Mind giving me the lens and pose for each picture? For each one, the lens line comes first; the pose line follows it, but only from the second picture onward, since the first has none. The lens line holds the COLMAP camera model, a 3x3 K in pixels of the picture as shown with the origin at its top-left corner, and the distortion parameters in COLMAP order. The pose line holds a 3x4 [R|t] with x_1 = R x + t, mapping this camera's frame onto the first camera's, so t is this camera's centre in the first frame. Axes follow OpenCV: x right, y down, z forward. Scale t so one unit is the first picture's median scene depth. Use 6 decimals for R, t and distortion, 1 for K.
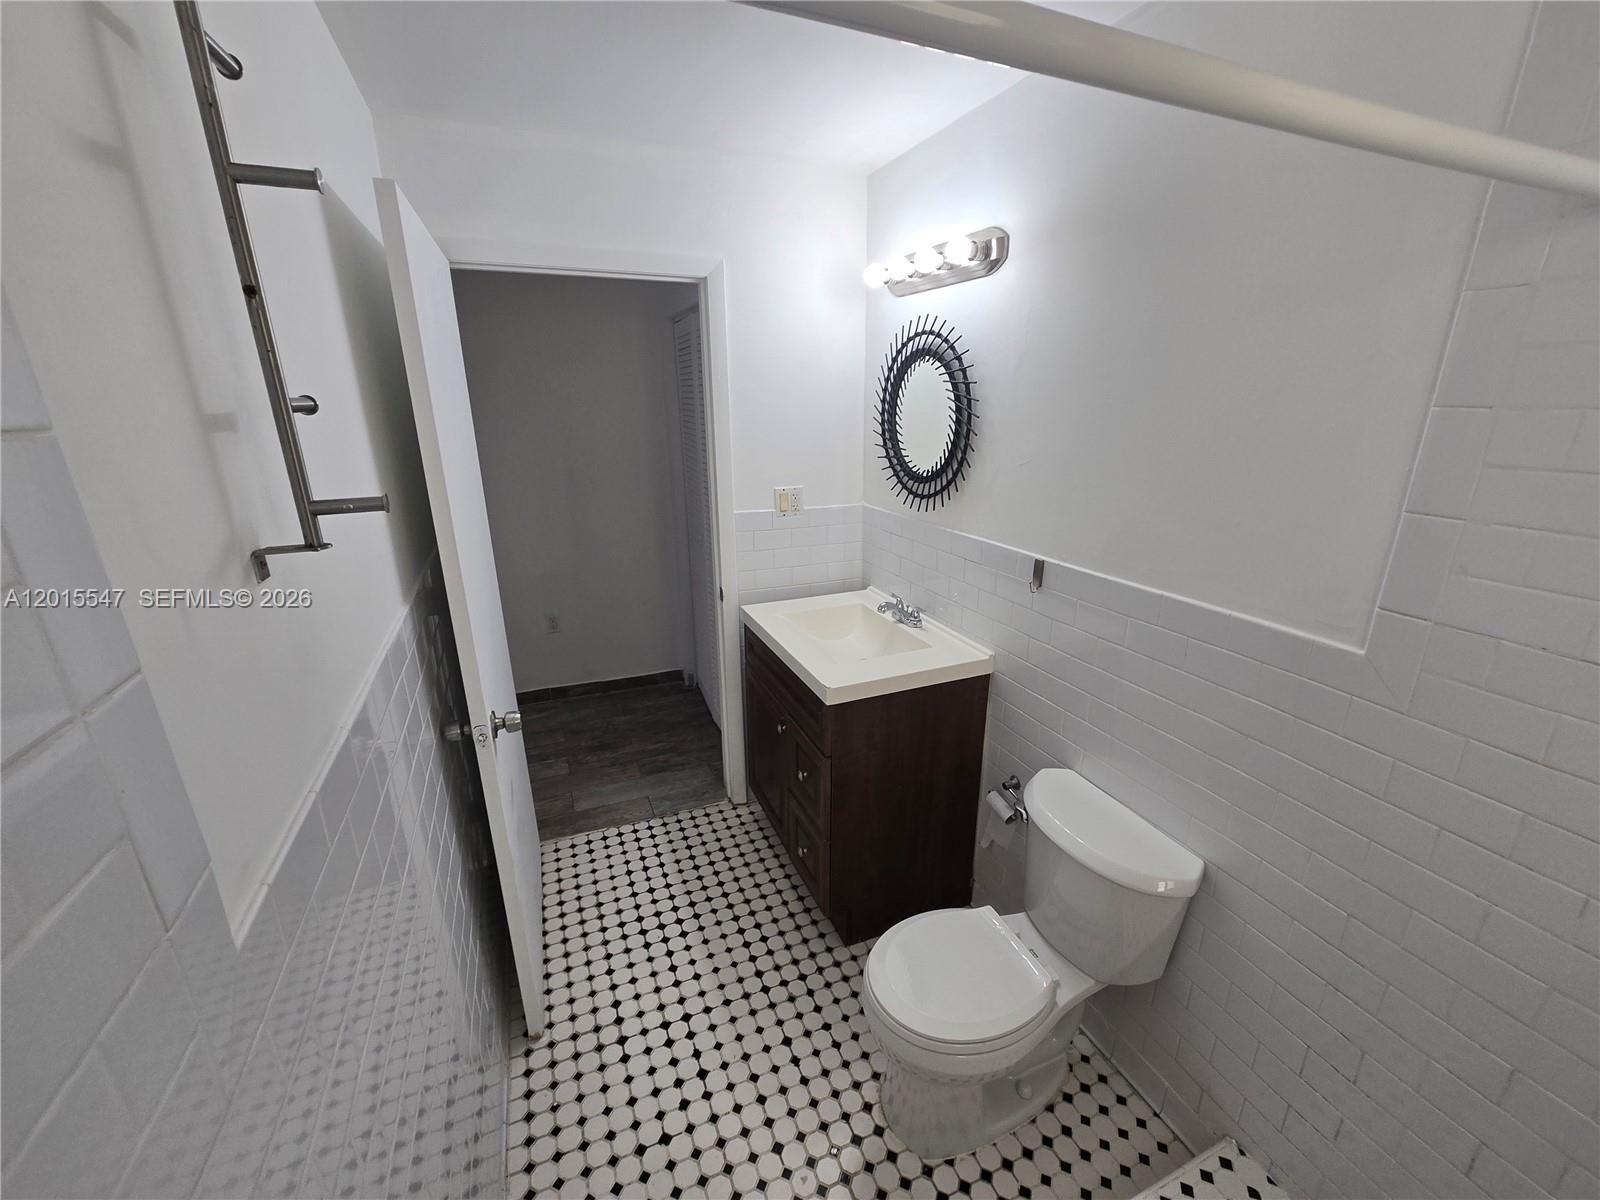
lens RADIAL K [[656.6, 0, 807.2], [0, 656.6, 599.6], [0, 0, 1]] dist [-0.001355, -0.001165]
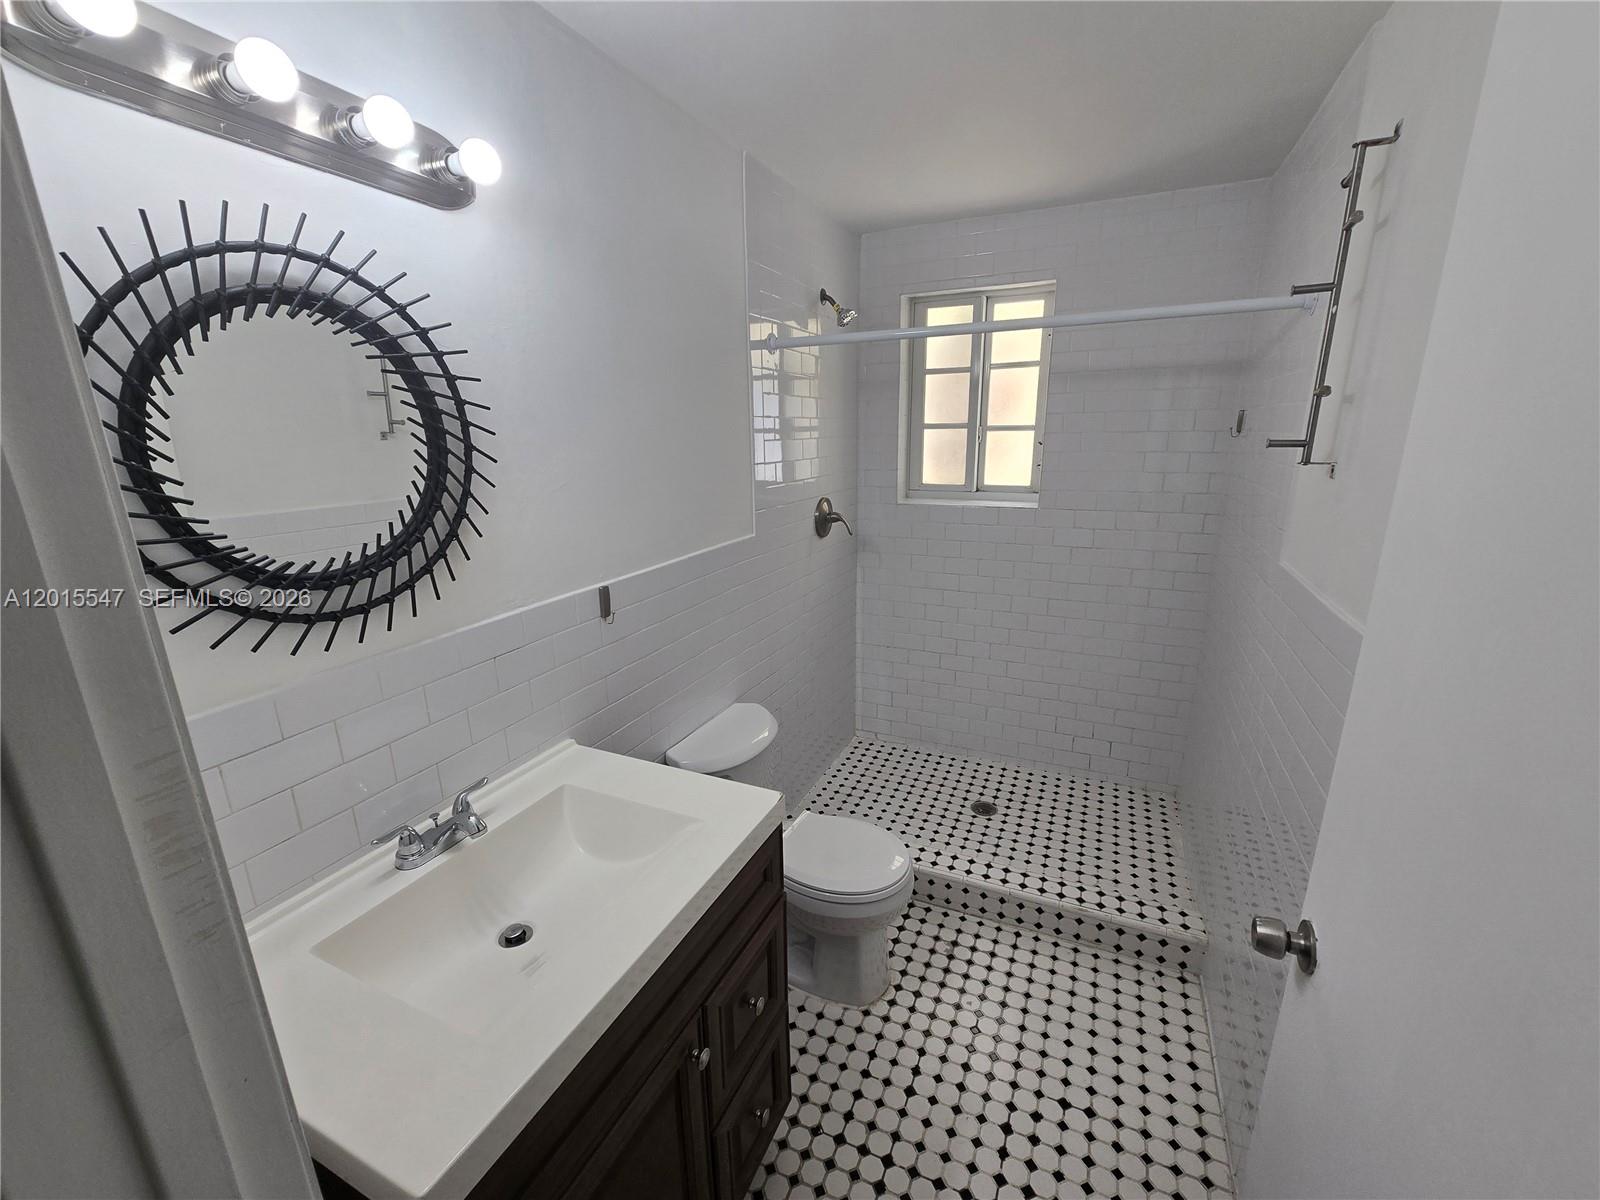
lens RADIAL K [[656.6, 0, 799.7], [0, 656.6, 609.8], [0, 0, 1]] dist [-0.001355, -0.001165]
pose [[-0.669235, -0.174301, 0.722318, -0.417944], [0.249652, 0.862844, 0.439516, -0.312872], [-0.699856, 0.474467, -0.533931, 1.124863]]
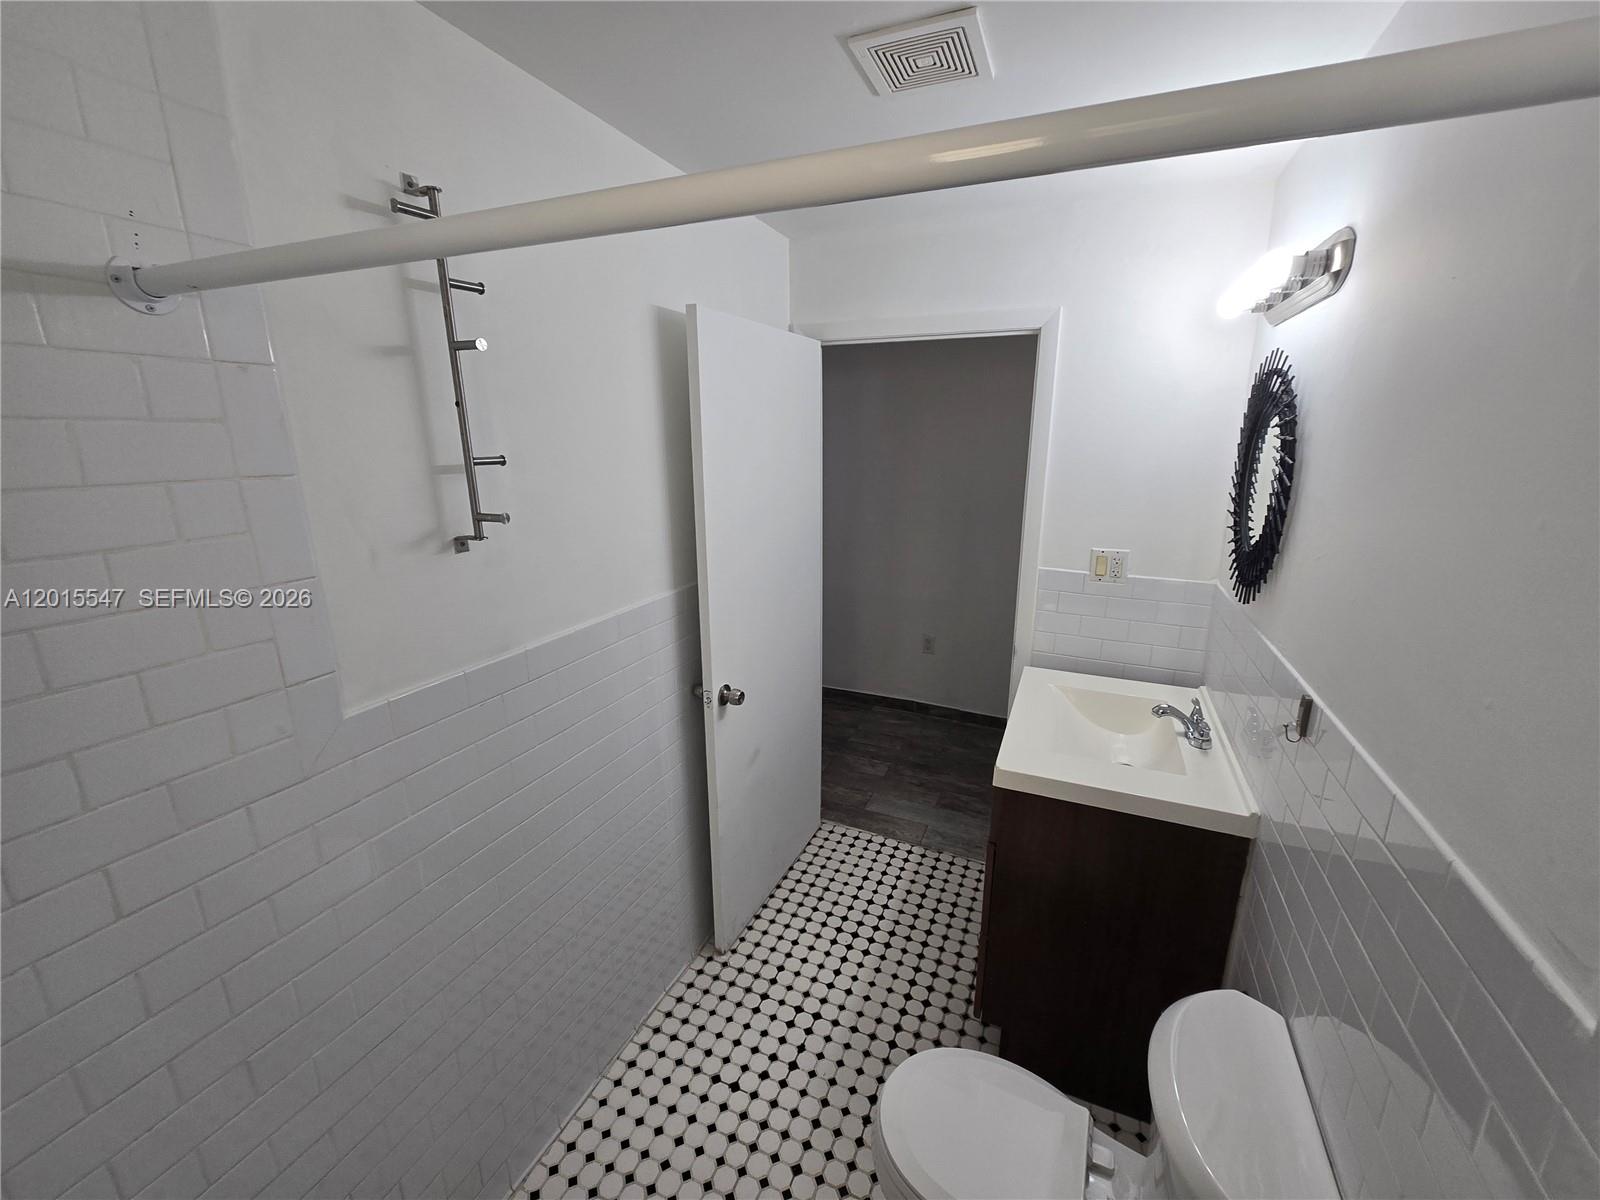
lens RADIAL K [[656.6, 0, 802.6], [0, 656.6, 599.0], [0, 0, 1]] dist [-0.001355, -0.001165]
pose [[0.690591, 0.184302, -0.699369, 0.389970], [-0.220329, 0.974635, 0.039278, -0.061949], [0.688868, 0.126966, 0.713681, 0.116891]]
